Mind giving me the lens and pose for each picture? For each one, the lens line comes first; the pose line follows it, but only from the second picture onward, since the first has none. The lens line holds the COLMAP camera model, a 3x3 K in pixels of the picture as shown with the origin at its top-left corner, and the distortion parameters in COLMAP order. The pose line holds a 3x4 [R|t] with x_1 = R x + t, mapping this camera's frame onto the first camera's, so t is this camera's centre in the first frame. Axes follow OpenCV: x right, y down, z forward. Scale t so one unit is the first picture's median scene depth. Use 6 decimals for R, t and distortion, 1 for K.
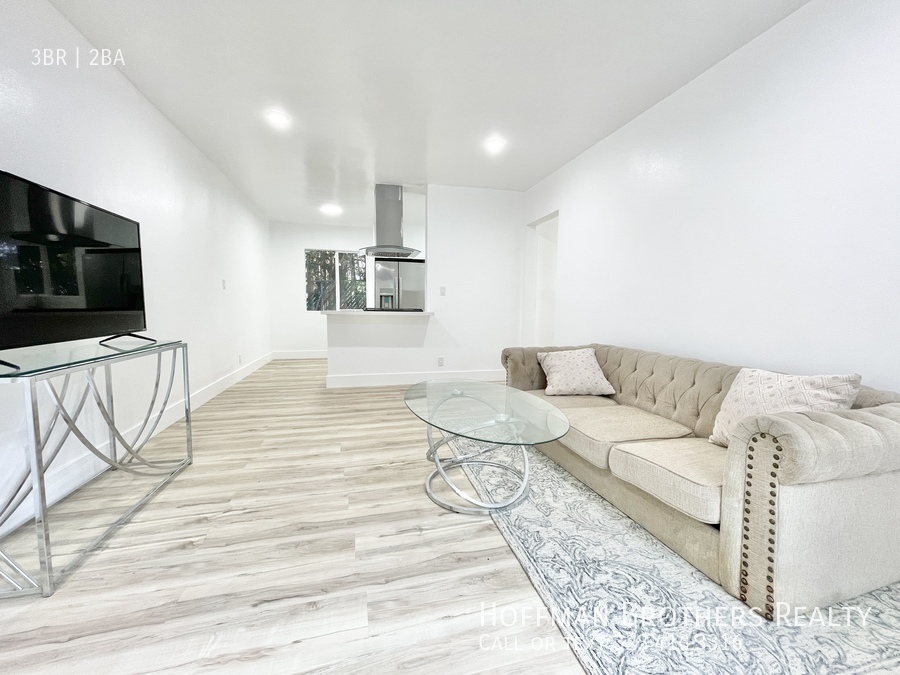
lens RADIAL K [[363.4, 0, 445.3], [0, 363.4, 337.4], [0, 0, 1]] dist [-0.003472, 0.001721]
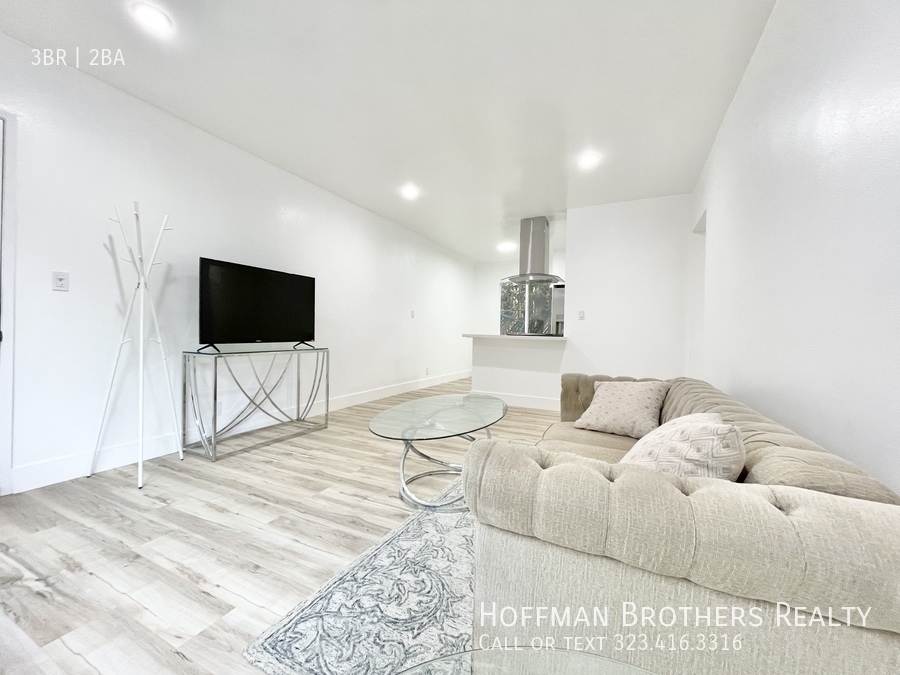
lens RADIAL K [[363.4, 0, 452.1], [0, 363.4, 336.2], [0, 0, 1]] dist [-0.003472, 0.001721]
pose [[0.759566, 0.013754, -0.650285, 0.972239], [-0.067265, 0.996077, -0.057501, 0.012088], [0.646943, 0.087417, 0.757511, 0.176112]]
